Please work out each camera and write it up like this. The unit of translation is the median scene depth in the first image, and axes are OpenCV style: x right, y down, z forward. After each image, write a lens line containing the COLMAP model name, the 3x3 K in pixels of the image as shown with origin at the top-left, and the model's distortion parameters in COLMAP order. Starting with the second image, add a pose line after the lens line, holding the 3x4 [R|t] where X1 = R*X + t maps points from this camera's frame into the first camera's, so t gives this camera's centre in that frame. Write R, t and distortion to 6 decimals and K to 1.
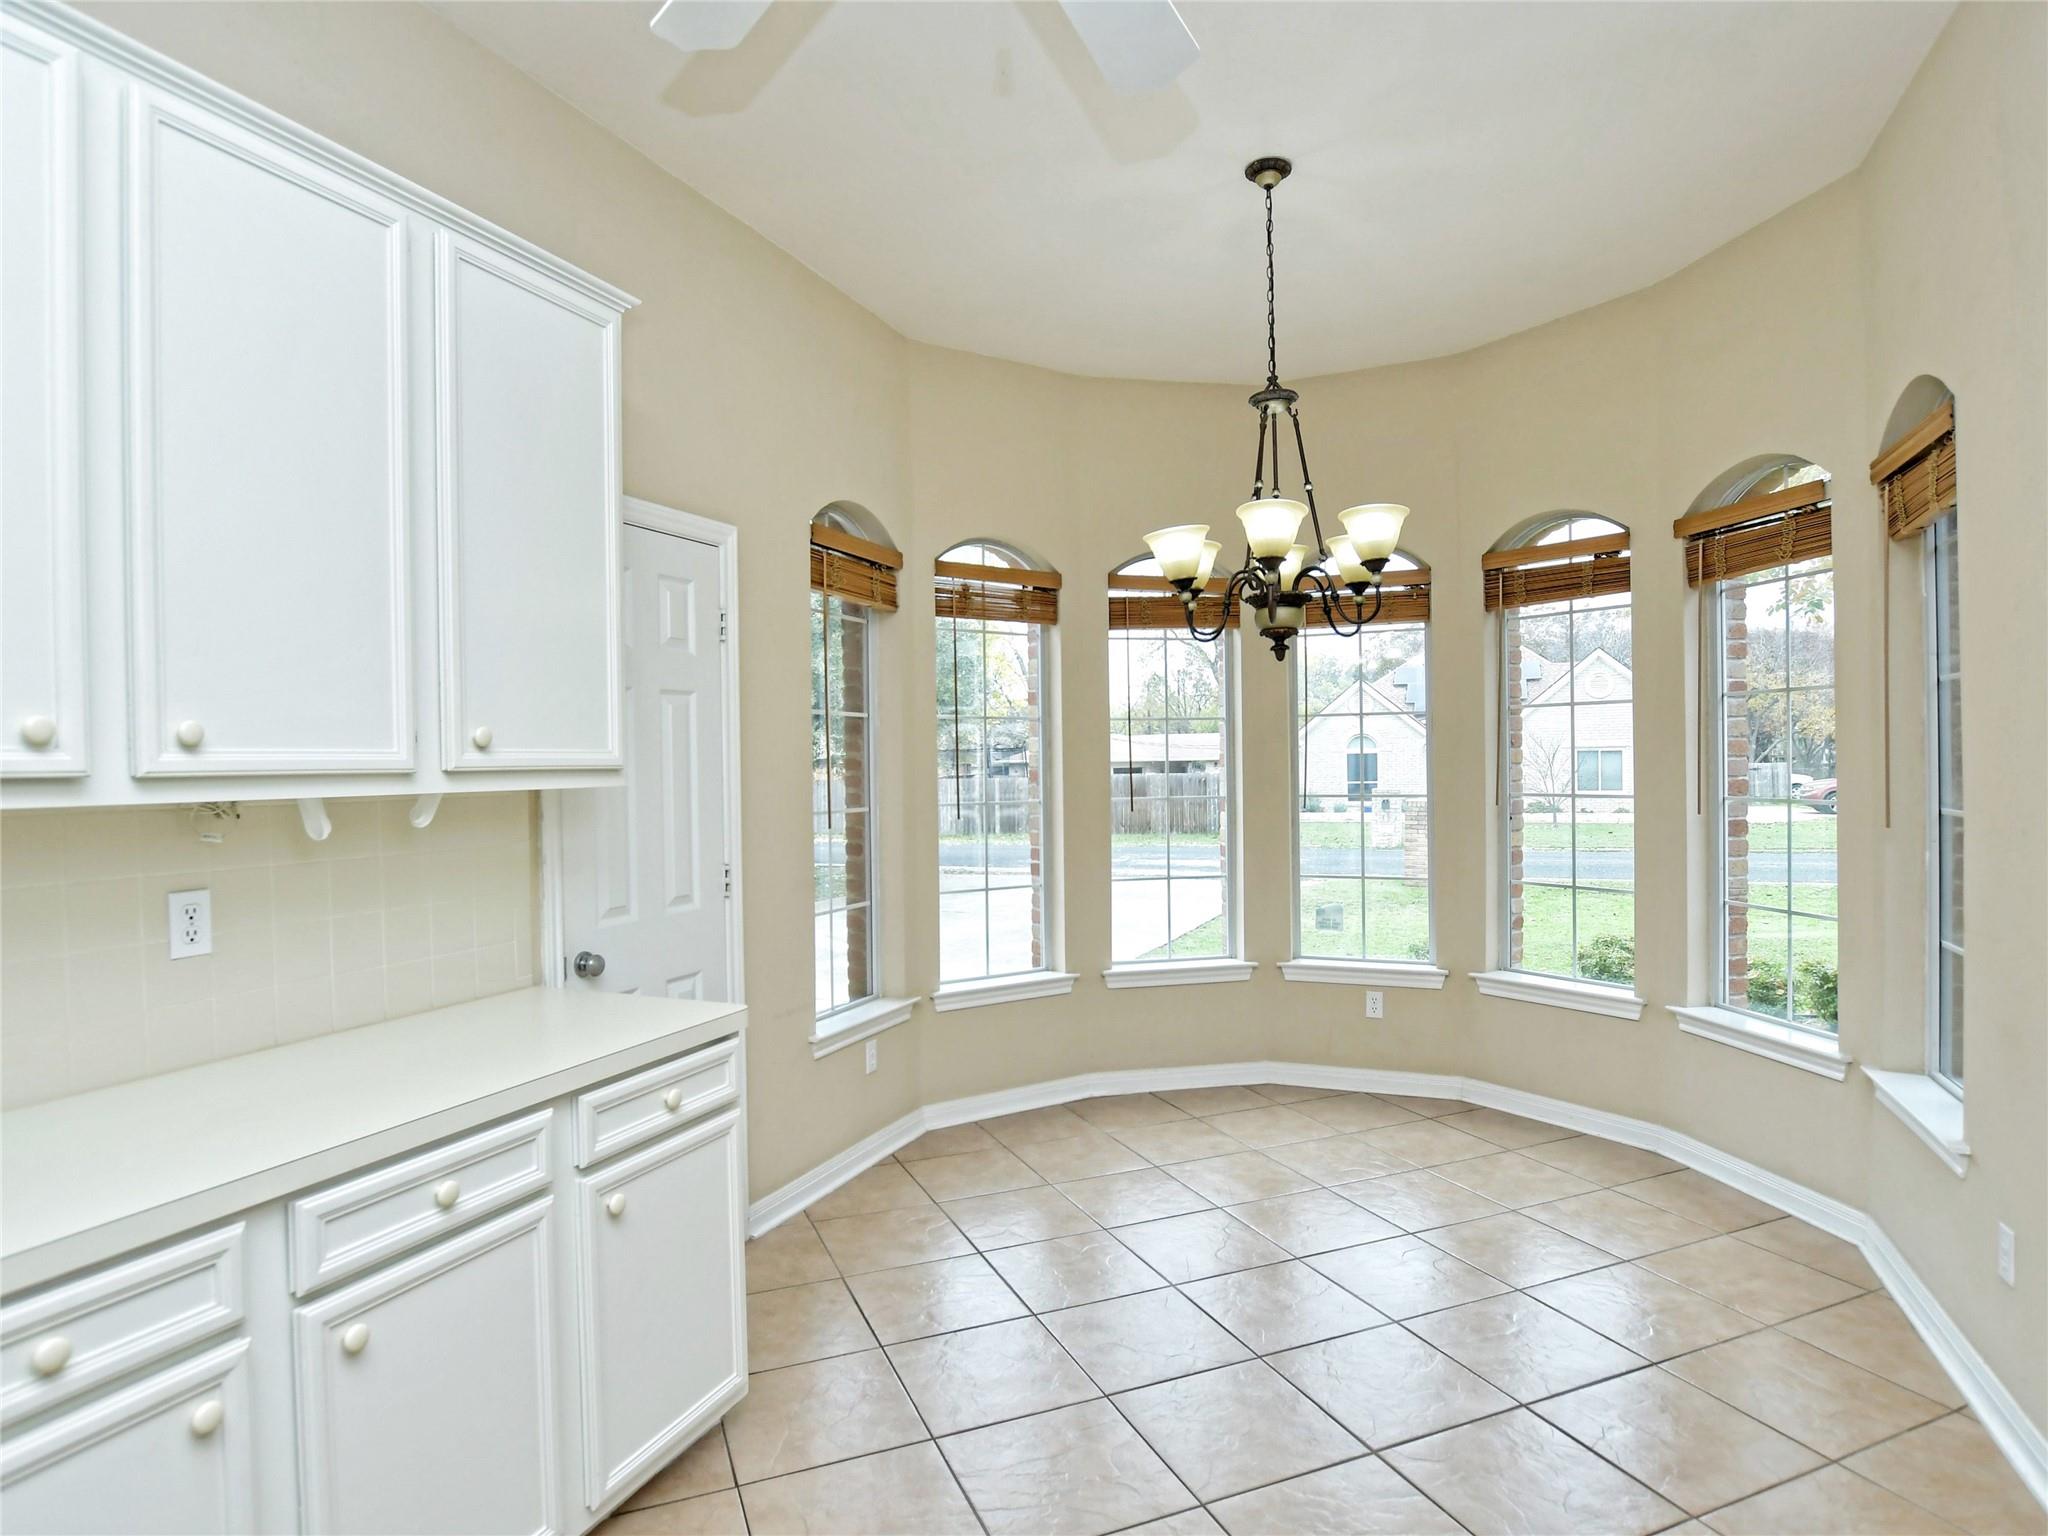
lens RADIAL K [[1123.8, 0, 1024.0], [0, 1123.8, 768.0], [0, 0, 1]] dist [-0.031638, 0.004659]
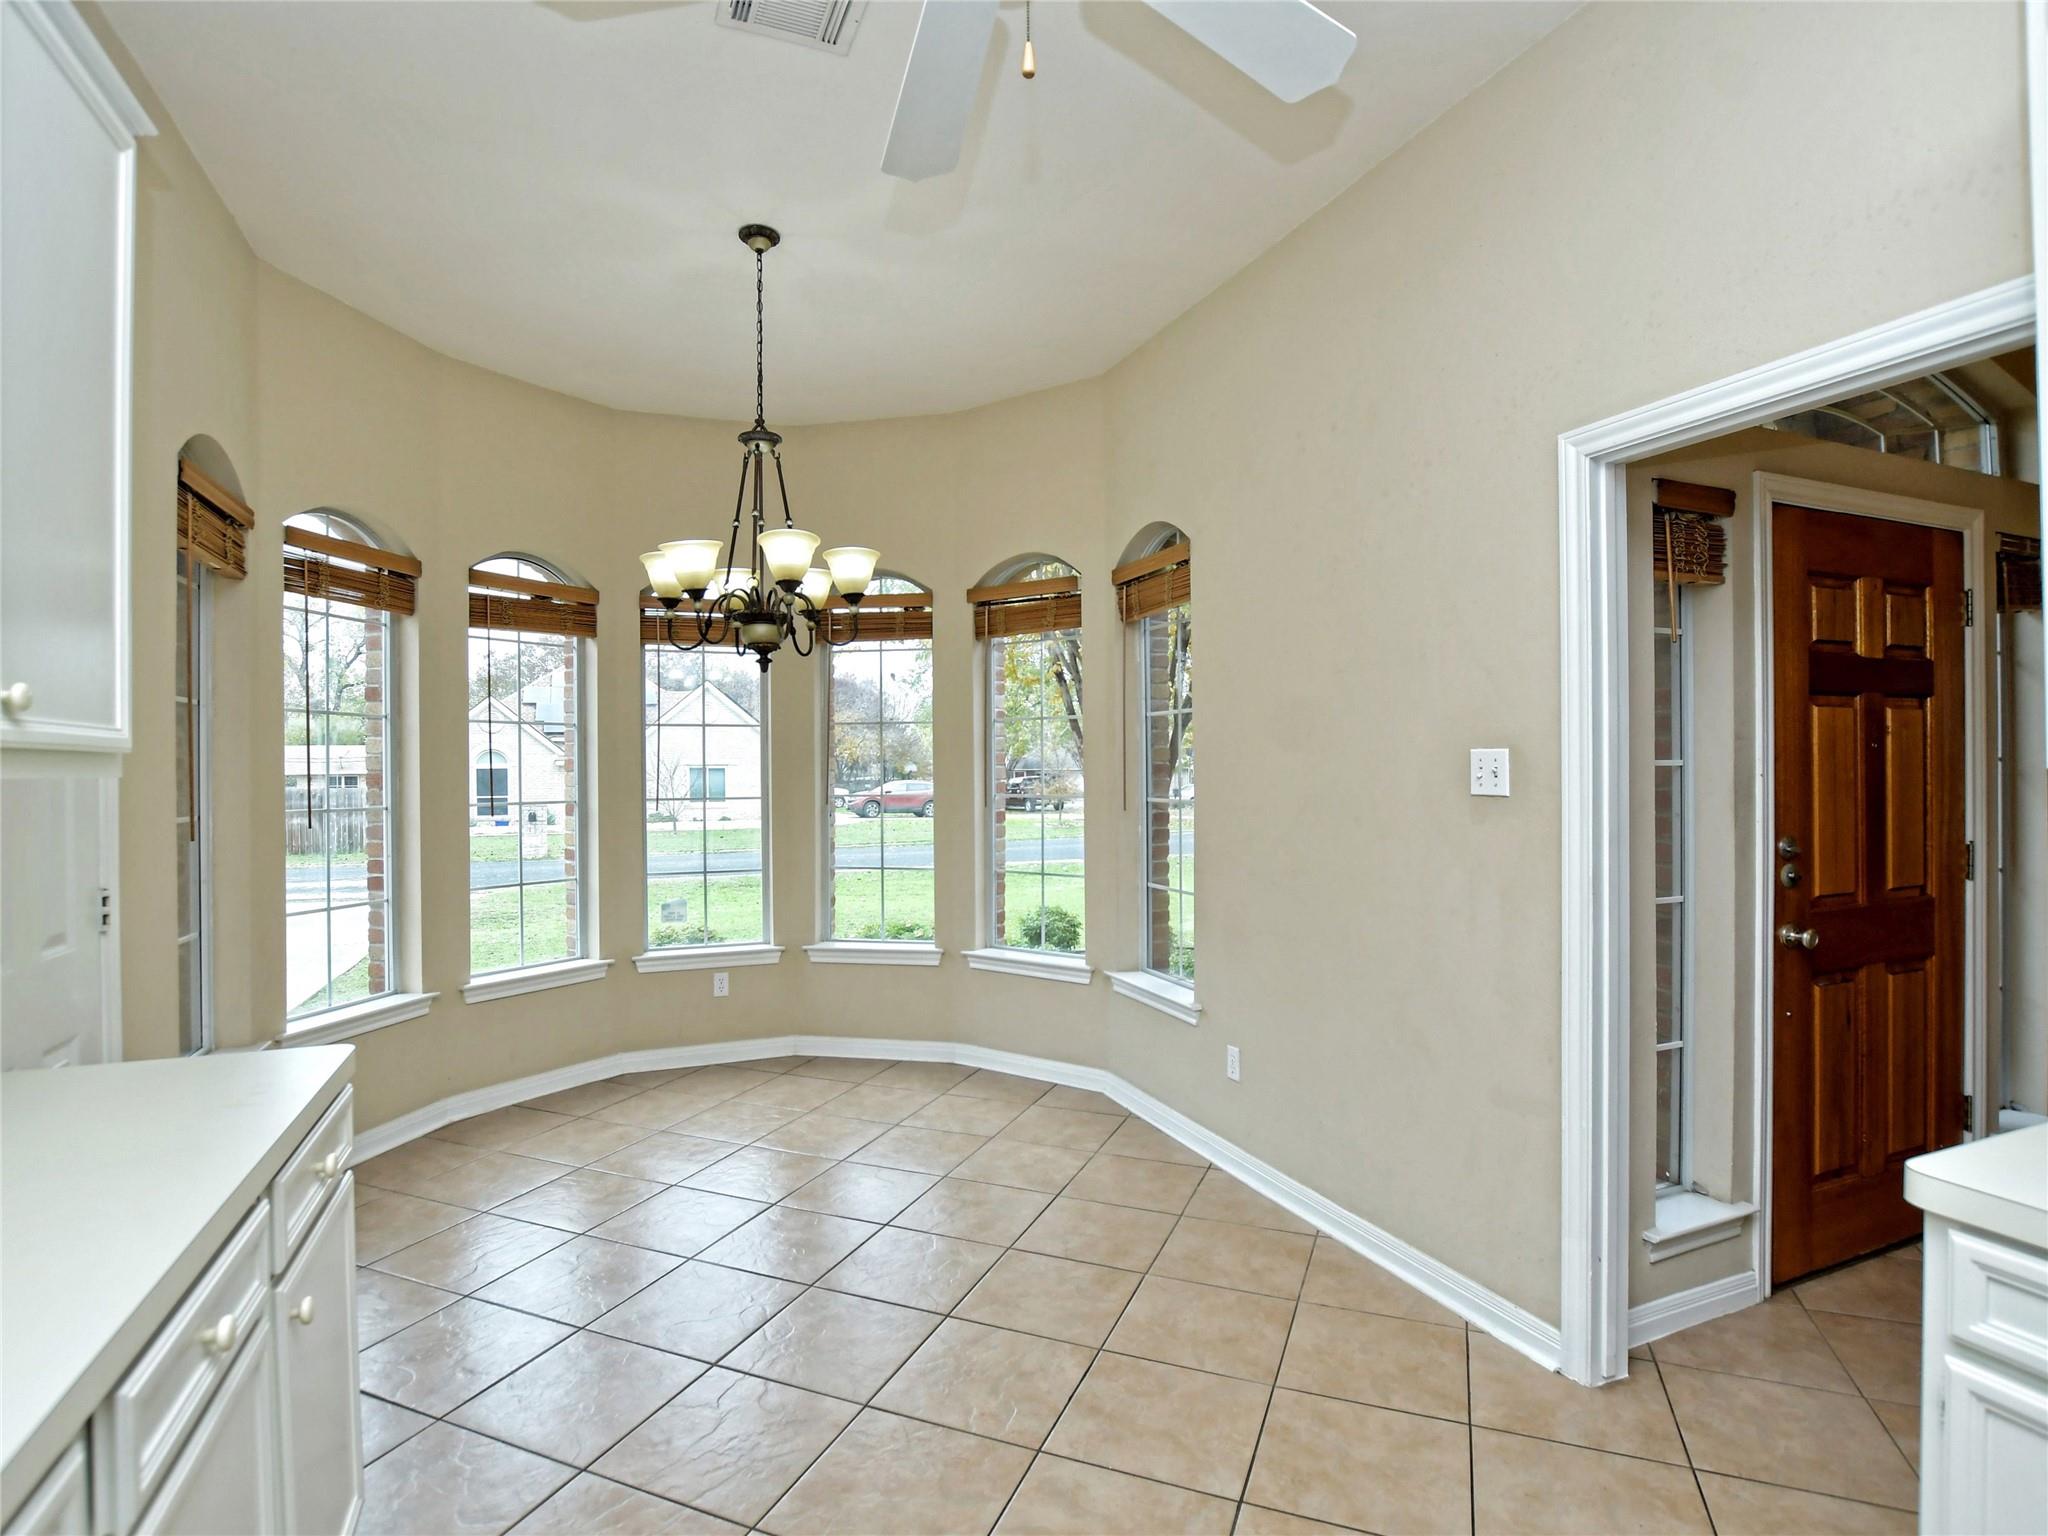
lens RADIAL K [[1038.7, 0, 998.4], [0, 1038.7, 765.3], [0, 0, 1]] dist [-0.034837, 0.001820]
pose [[0.707189, 0.012301, 0.706917, -0.261709], [0.000947, 0.999831, -0.018345, 0.013086], [-0.707023, 0.013643, 0.707059, 0.078916]]
